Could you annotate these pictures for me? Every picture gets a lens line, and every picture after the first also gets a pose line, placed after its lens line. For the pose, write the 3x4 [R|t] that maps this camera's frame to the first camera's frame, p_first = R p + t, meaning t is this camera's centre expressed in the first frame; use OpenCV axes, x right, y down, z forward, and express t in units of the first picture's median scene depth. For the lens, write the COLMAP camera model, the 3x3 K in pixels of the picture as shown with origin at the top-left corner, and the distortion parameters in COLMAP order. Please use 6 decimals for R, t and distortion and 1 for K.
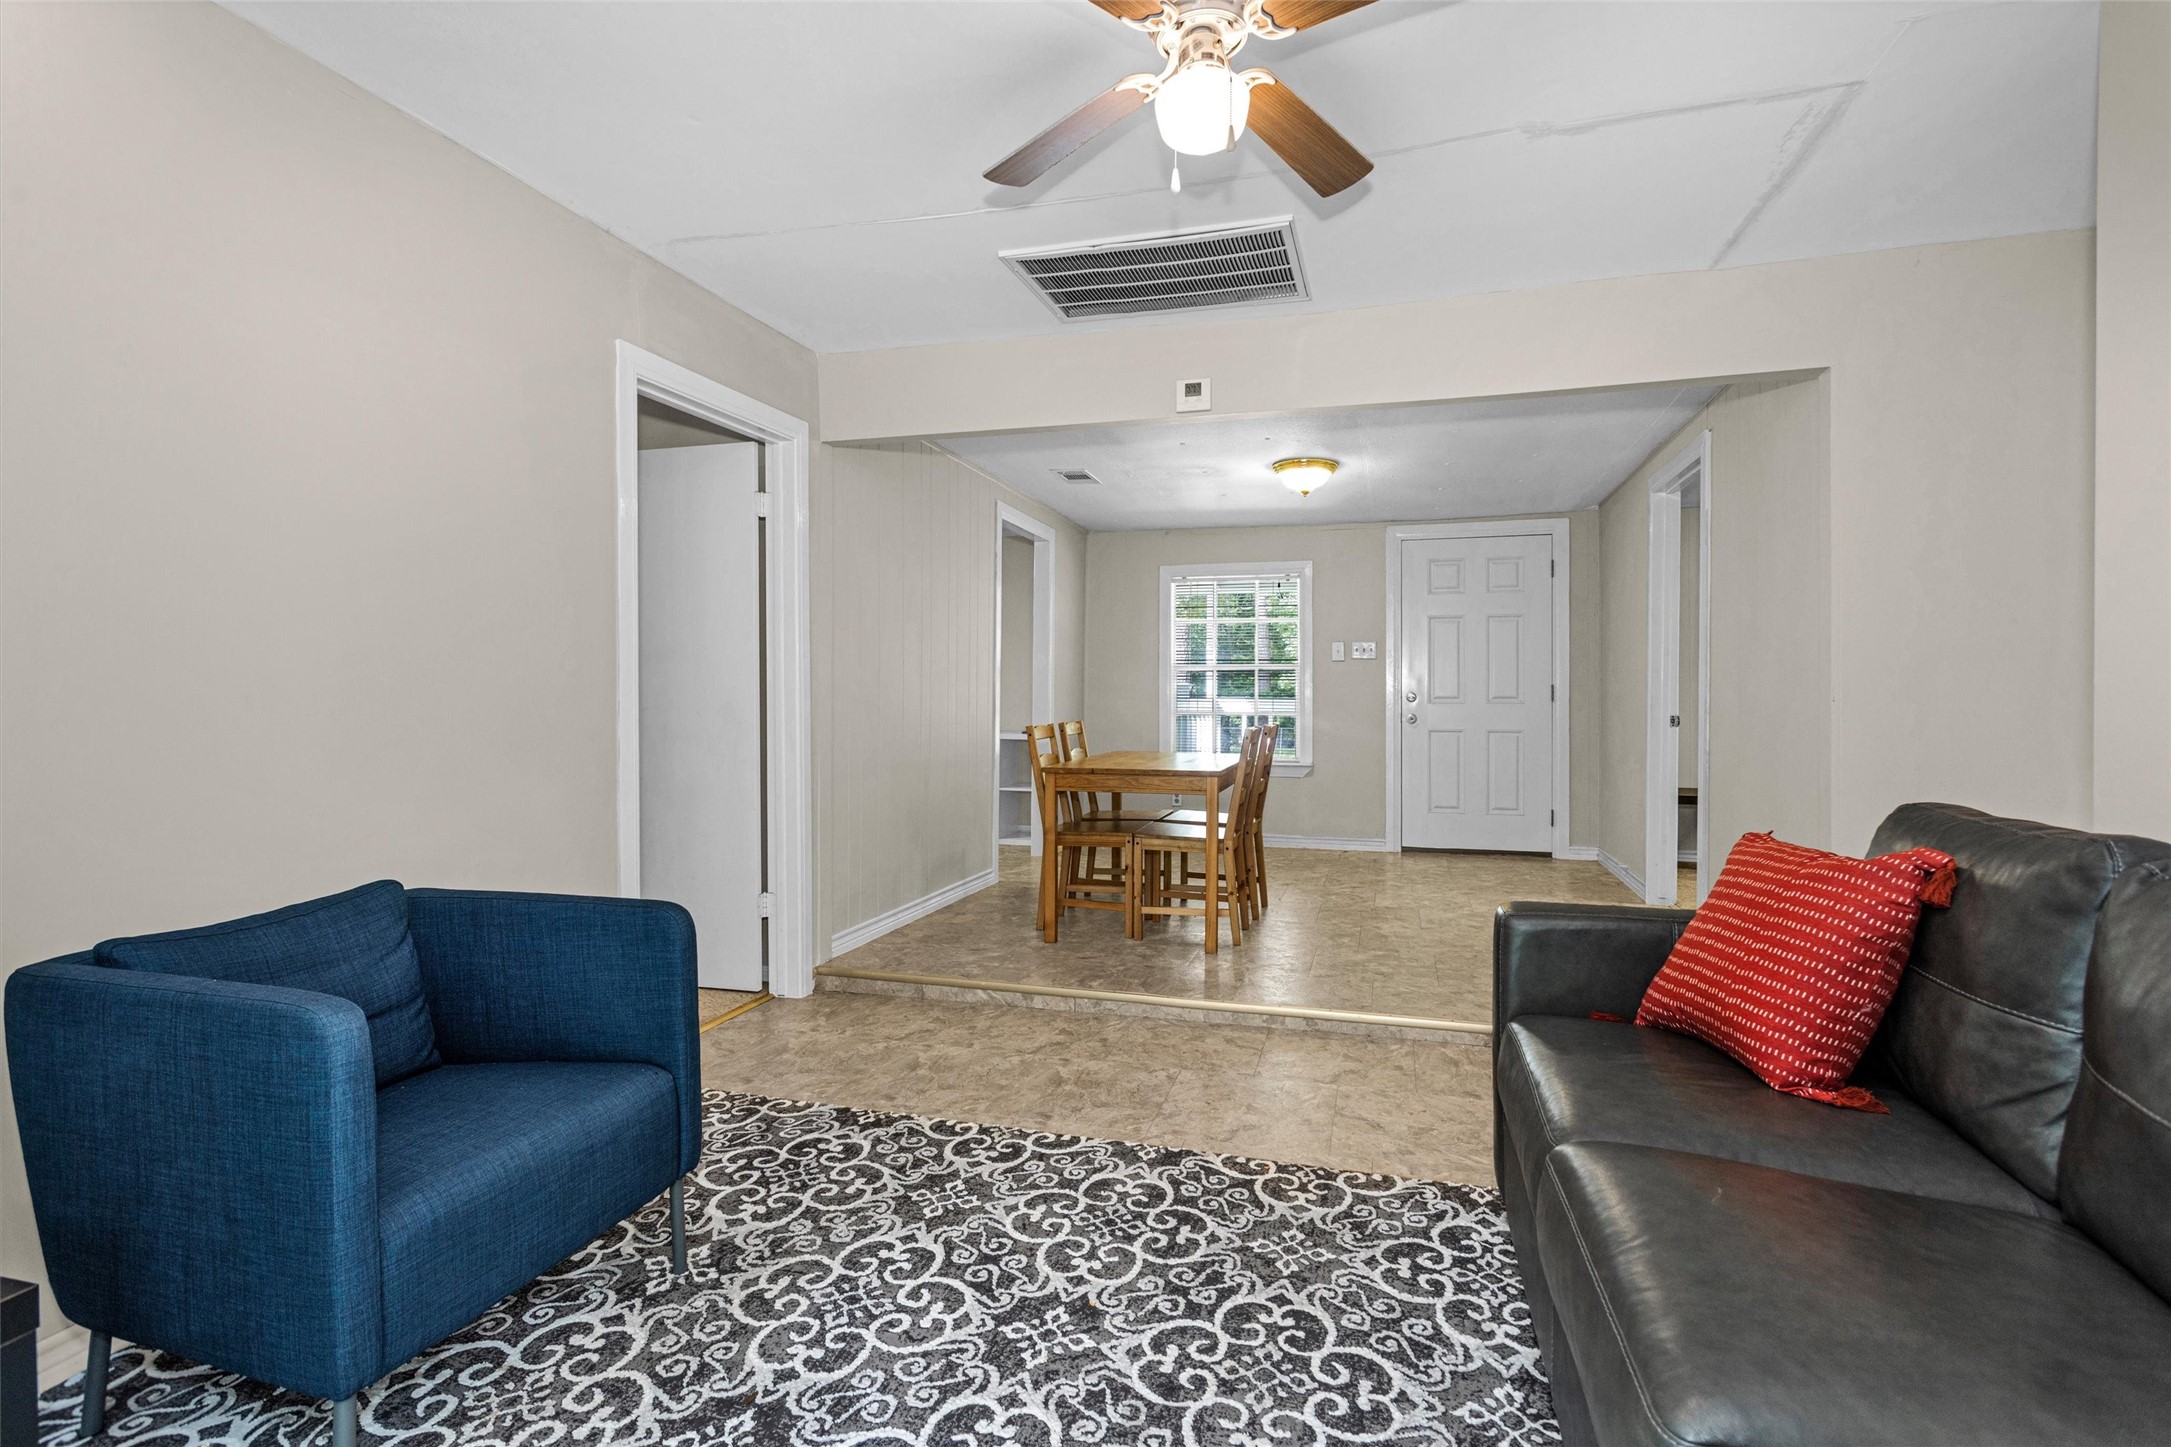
lens RADIAL K [[1032.0, 0, 1104.8], [0, 1032.0, 716.7], [0, 0, 1]] dist [-0.000485, 0.001488]
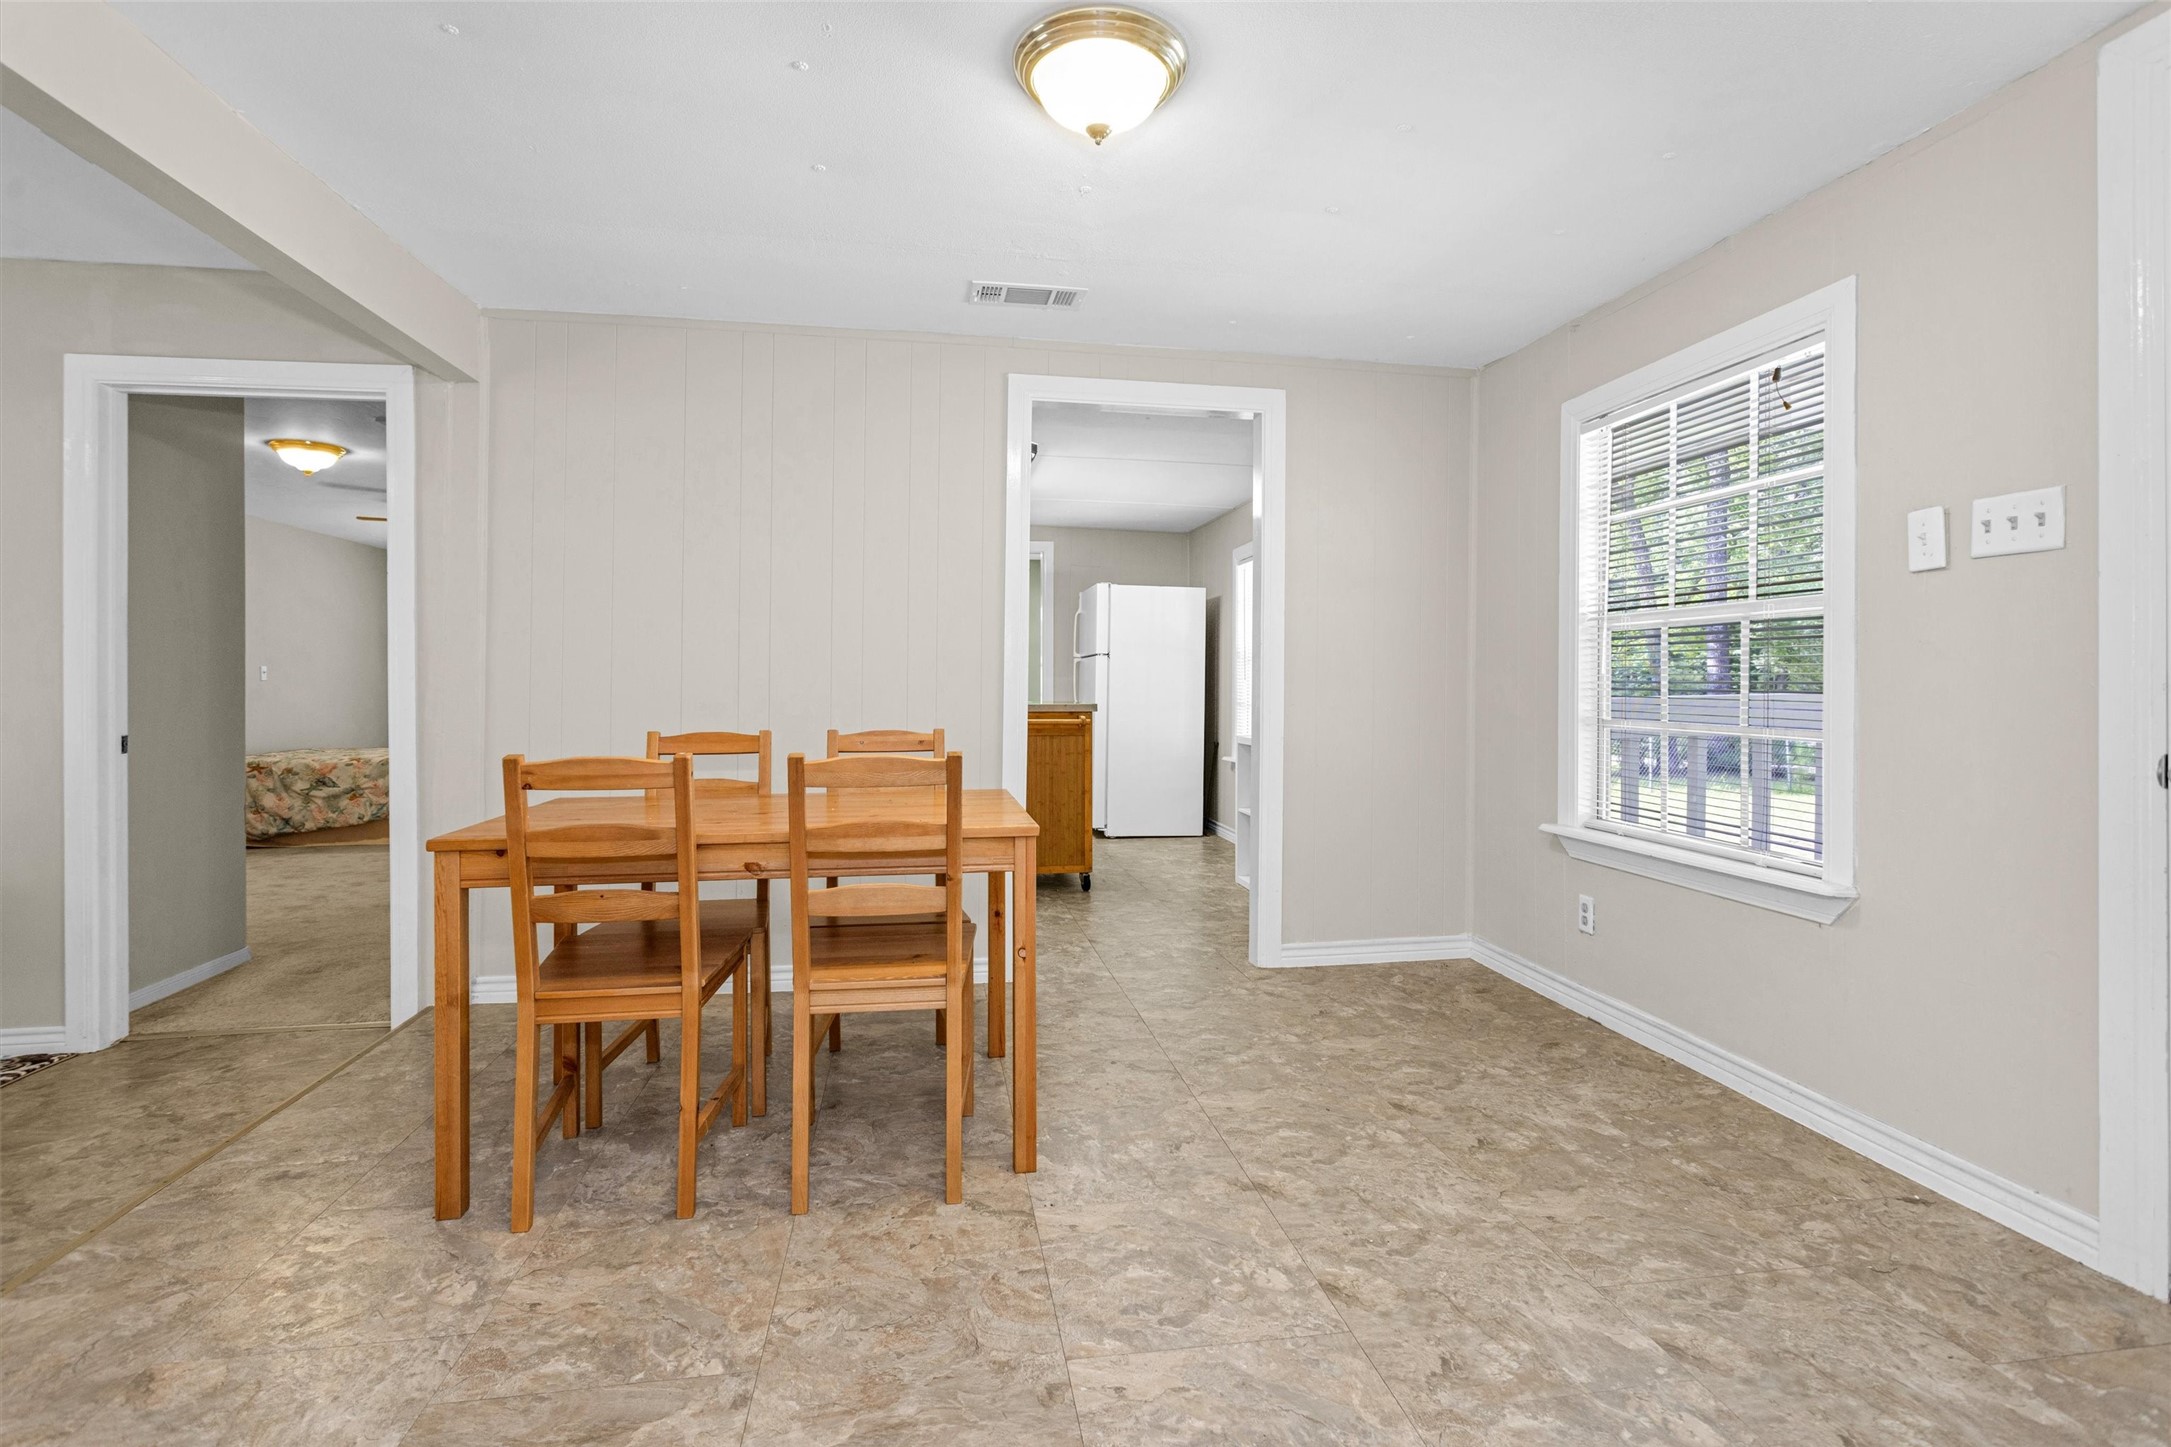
lens RADIAL K [[1032.0, 0, 1095.7], [0, 1032.0, 690.2], [0, 0, 1]] dist [-0.000485, 0.001488]
pose [[0.419341, 0.000876, -0.907828, 0.415104], [-0.013997, 0.999887, -0.005501, -0.012903], [0.907721, 0.015014, 0.419306, 0.667485]]
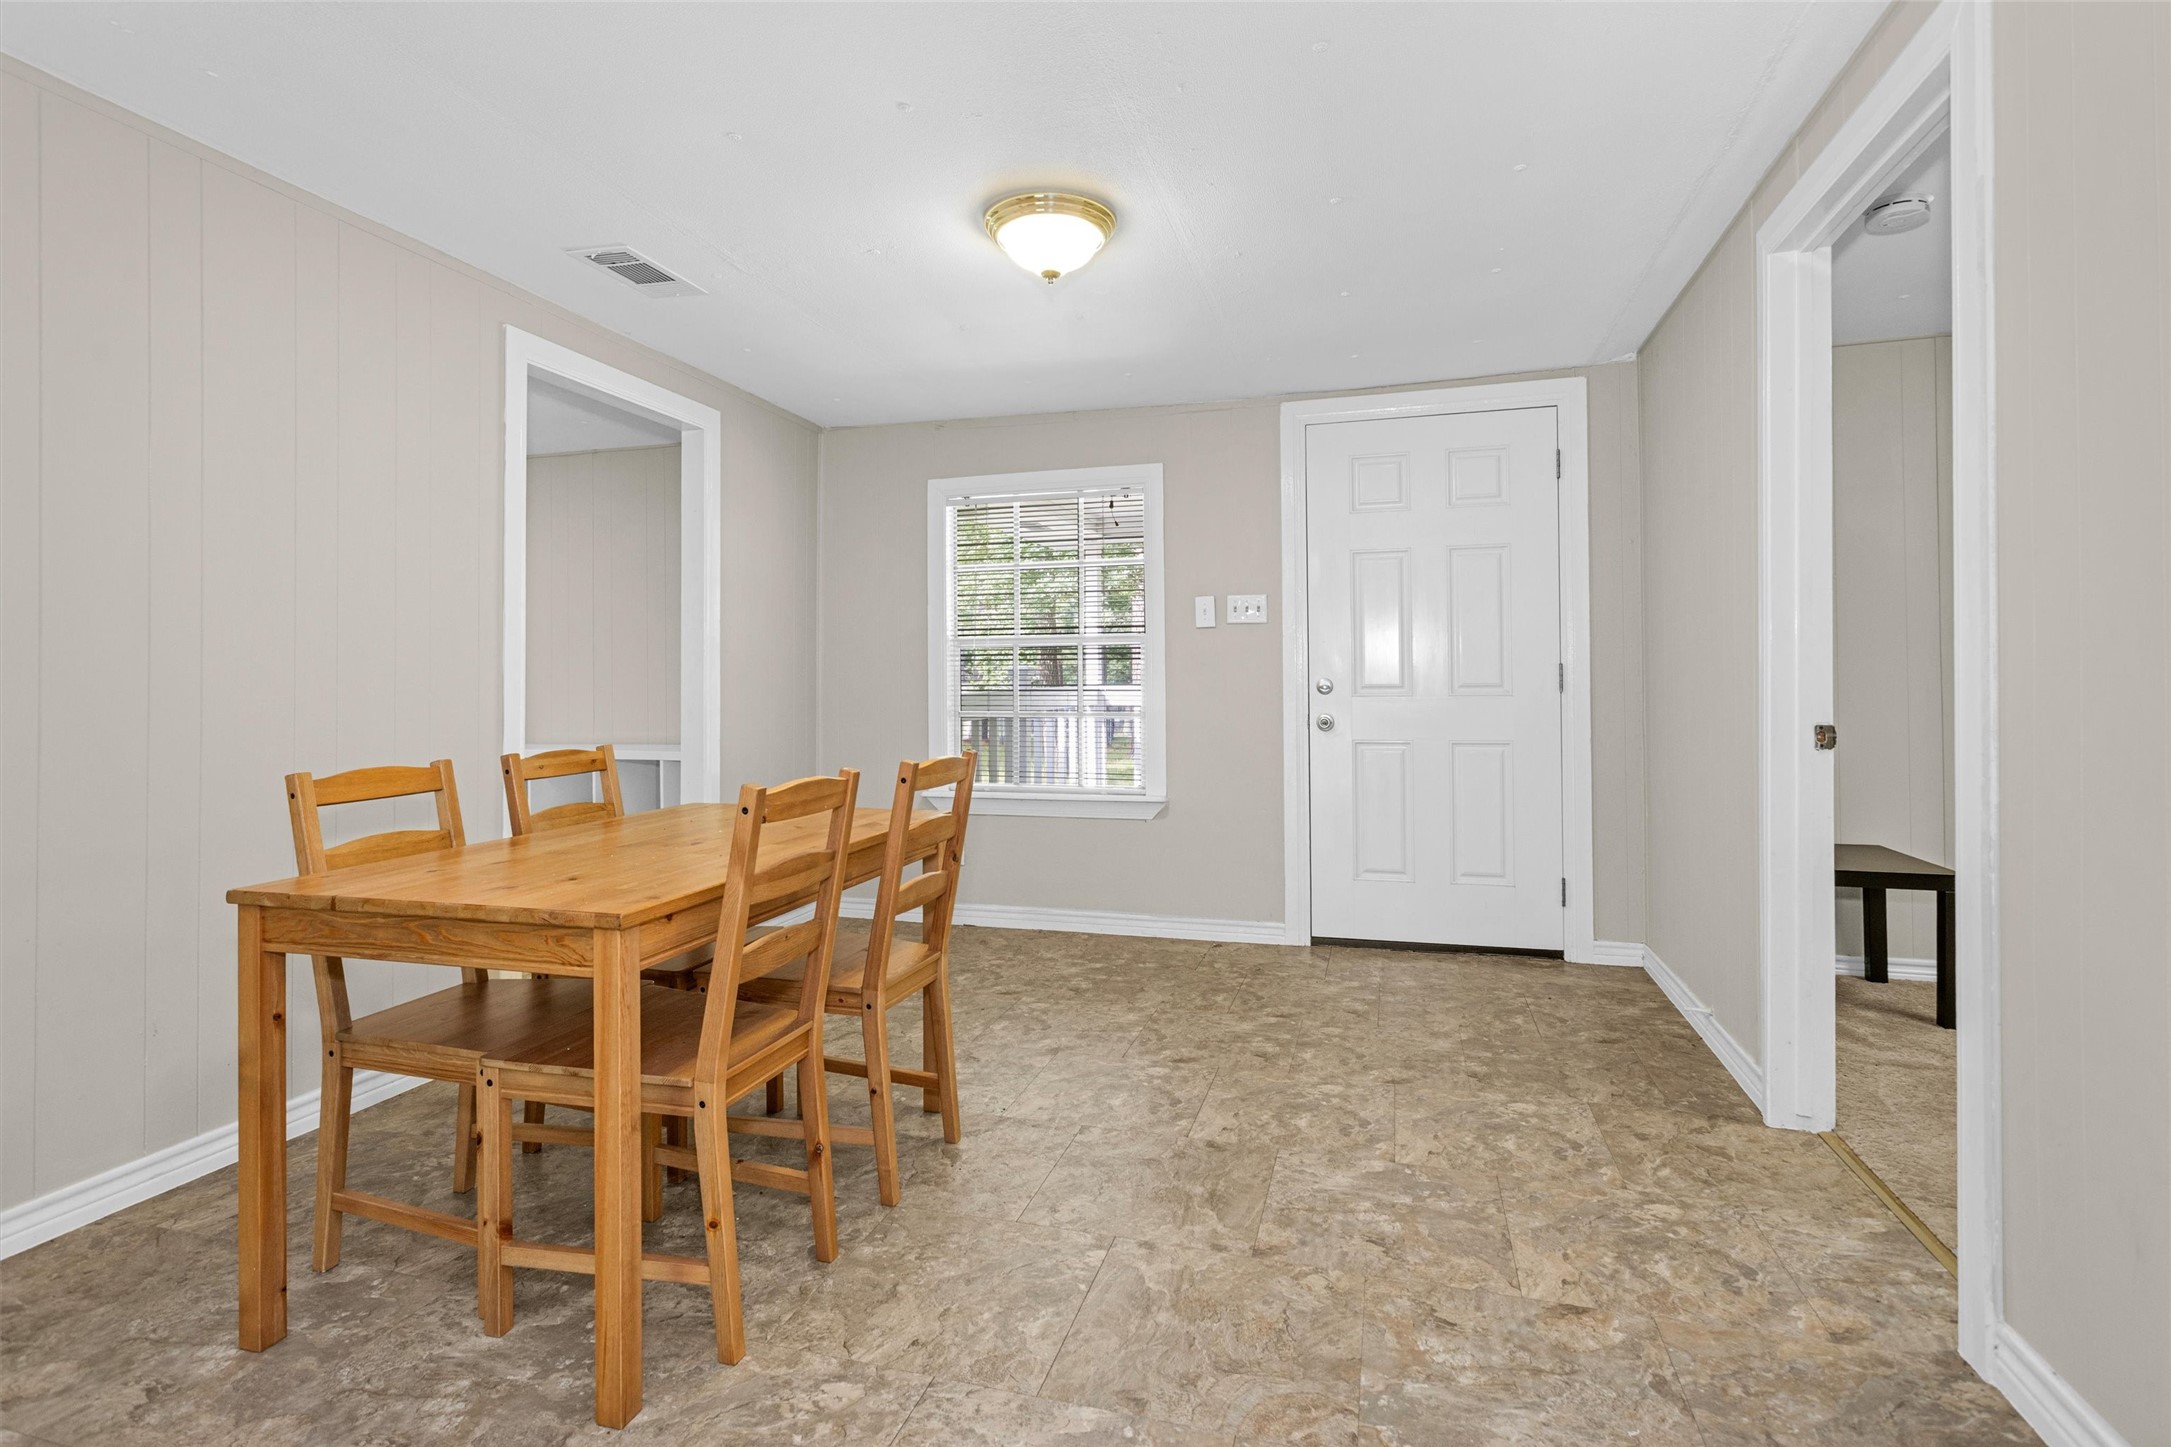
lens RADIAL K [[1032.0, 0, 1104.7], [0, 1032.0, 702.4], [0, 0, 1]] dist [-0.000485, 0.001488]
pose [[0.999921, -0.011669, -0.004642, 0.175222], [0.011686, 0.999924, 0.003823, -0.013288], [0.004597, -0.003877, 0.999982, 0.407902]]
